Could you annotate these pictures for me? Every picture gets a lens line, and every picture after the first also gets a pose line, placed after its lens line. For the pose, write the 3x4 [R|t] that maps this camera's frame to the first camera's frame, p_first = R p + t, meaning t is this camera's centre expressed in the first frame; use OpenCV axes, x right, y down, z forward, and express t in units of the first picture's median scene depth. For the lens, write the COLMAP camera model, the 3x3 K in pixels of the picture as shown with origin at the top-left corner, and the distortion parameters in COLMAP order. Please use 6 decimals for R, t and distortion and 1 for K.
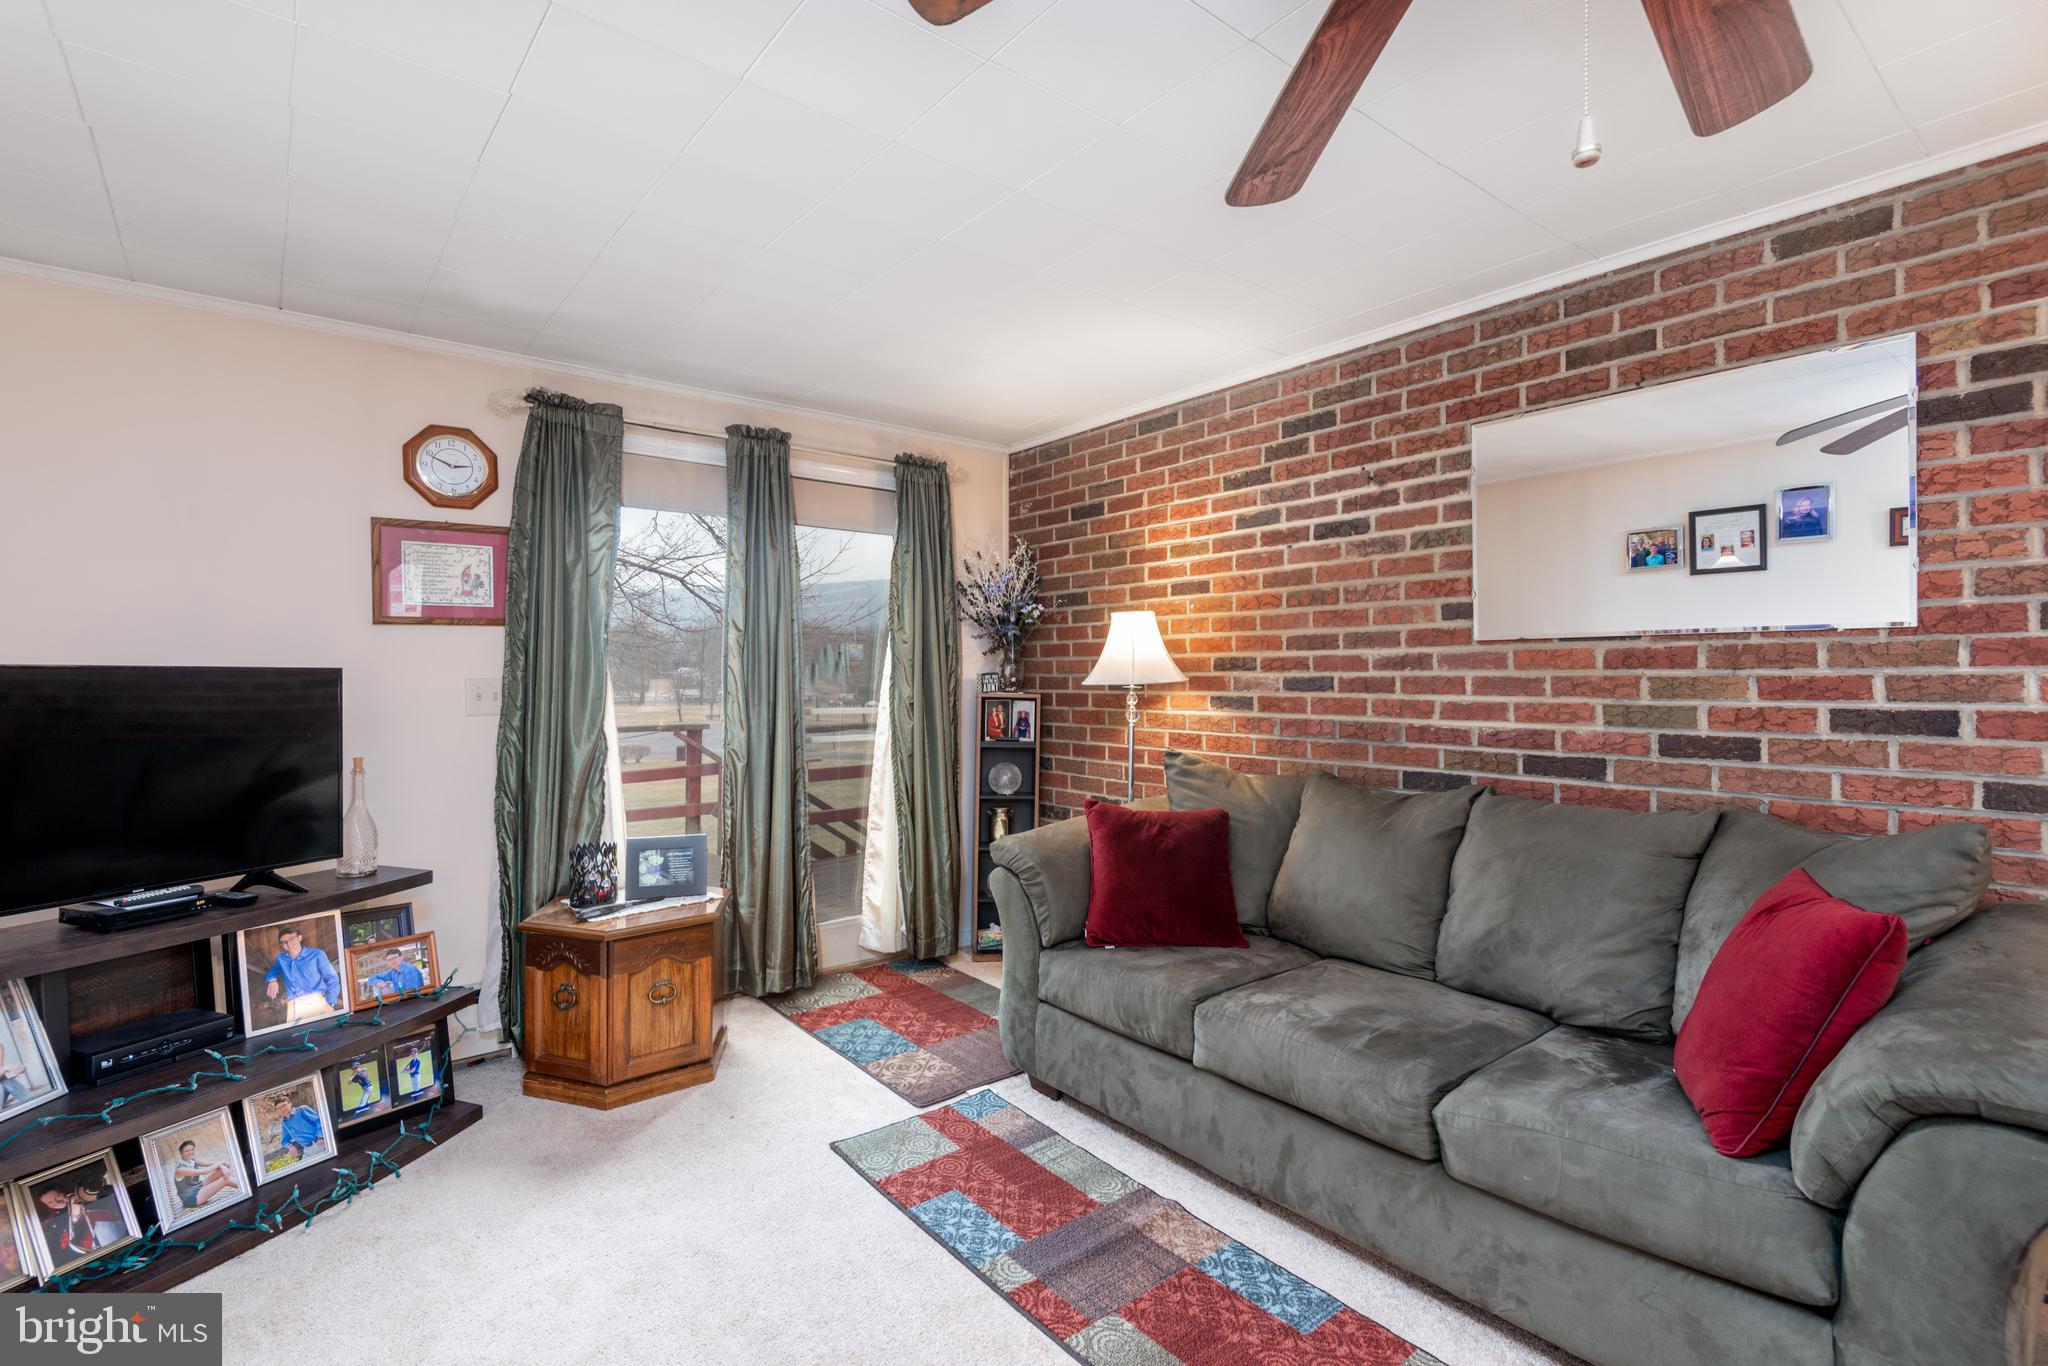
lens RADIAL K [[944.9, 0, 1019.5], [0, 944.9, 676.3], [0, 0, 1]] dist [0.020215, -0.002758]
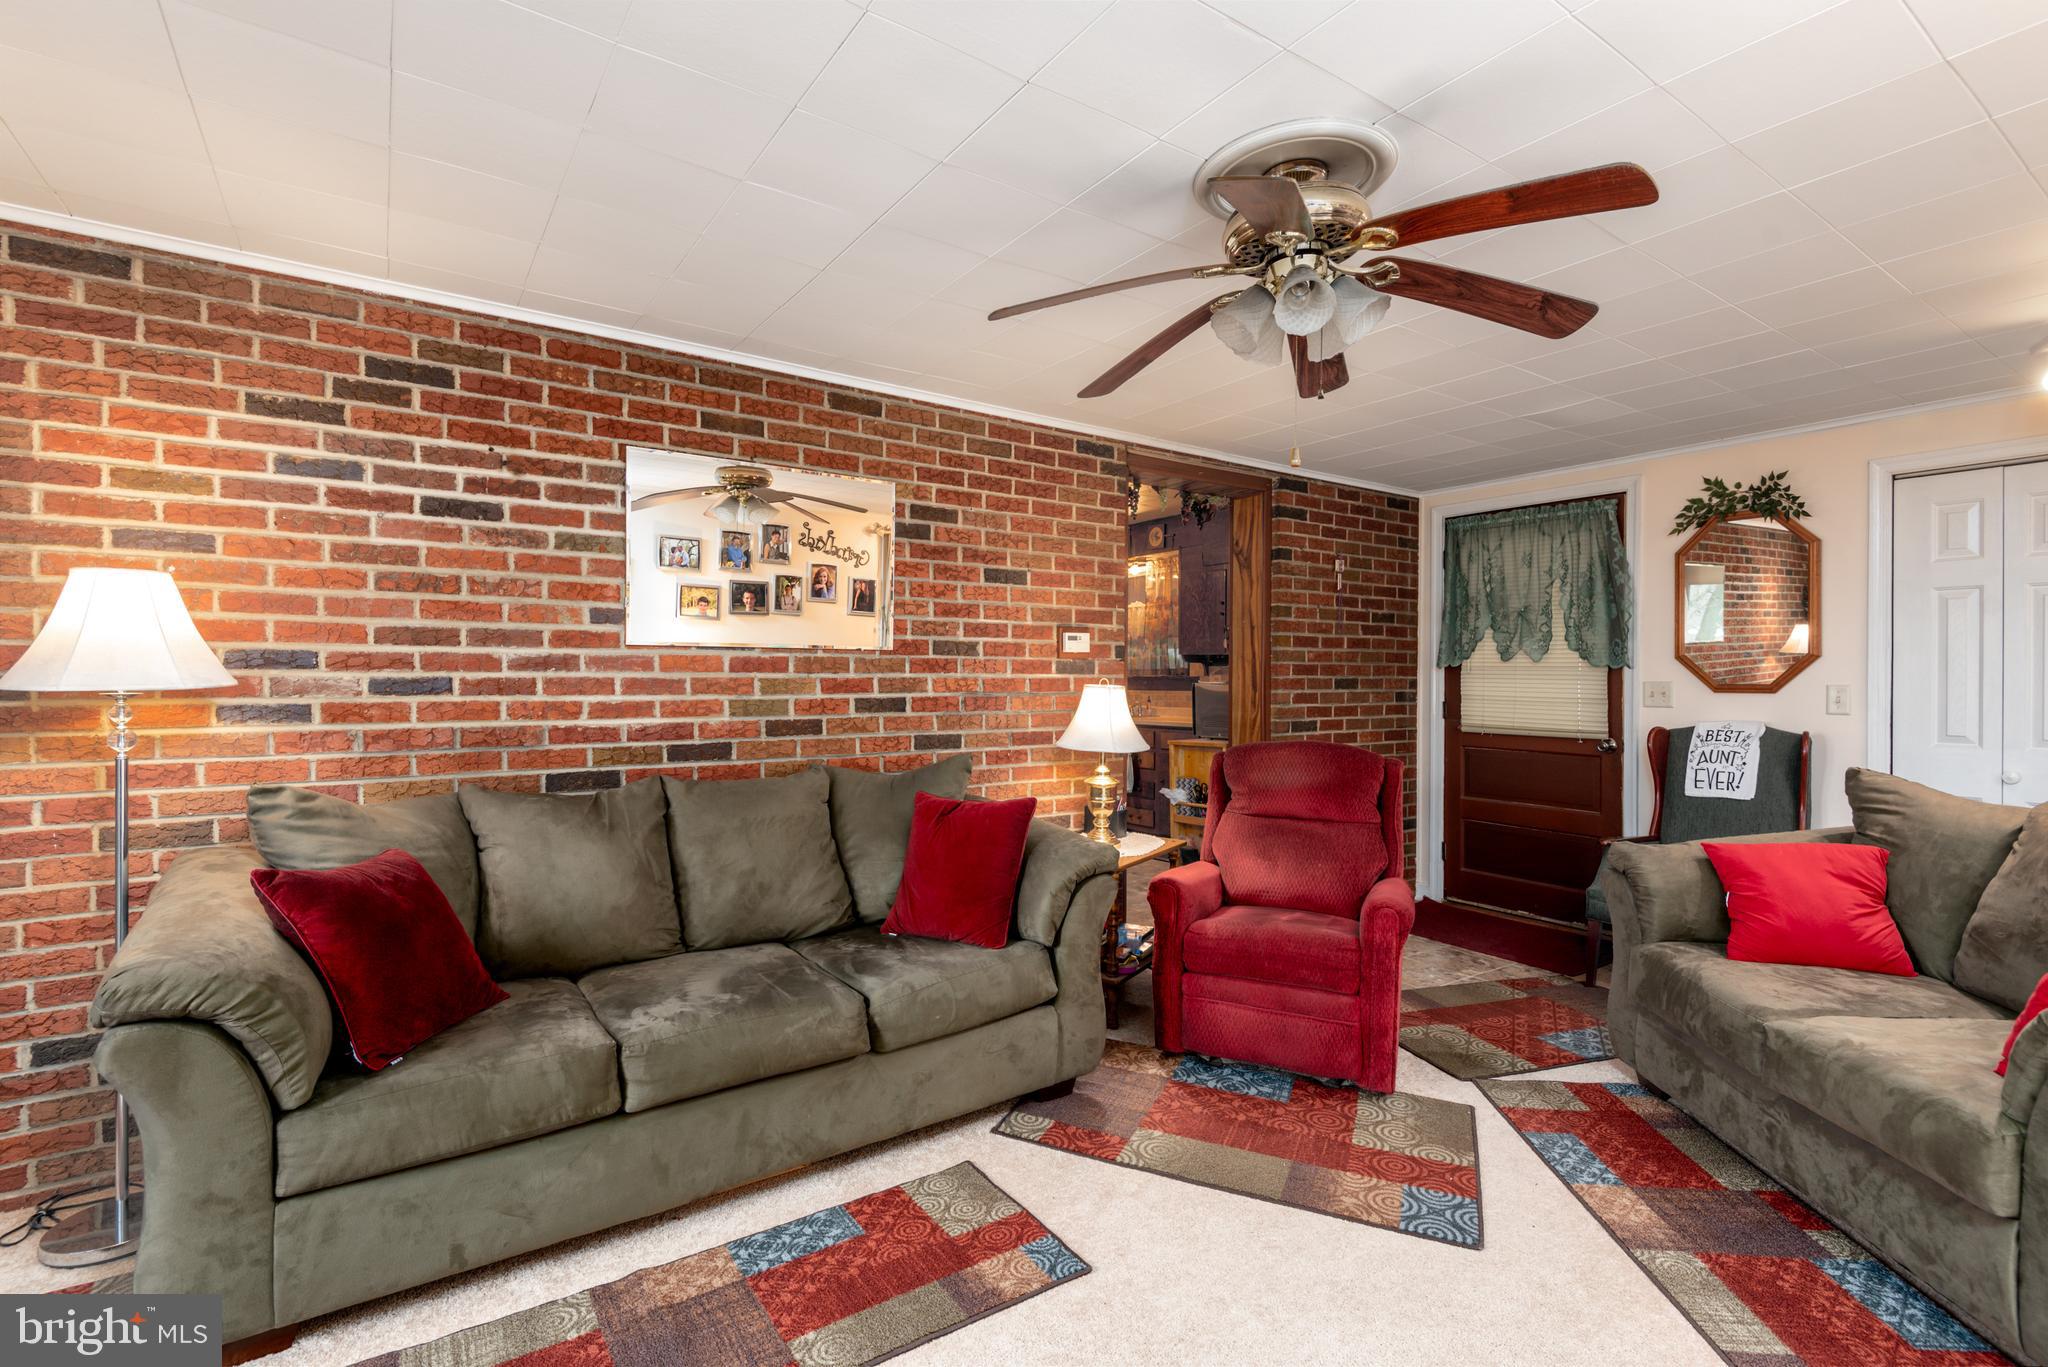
lens RADIAL K [[944.9, 0, 1018.3], [0, 944.9, 677.3], [0, 0, 1]] dist [0.020215, -0.002758]
pose [[0.073131, 0.000492, 0.997322, -0.563952], [-0.004013, 0.999992, -0.000199, -0.001847], [-0.997314, -0.003988, 0.073133, 0.470632]]
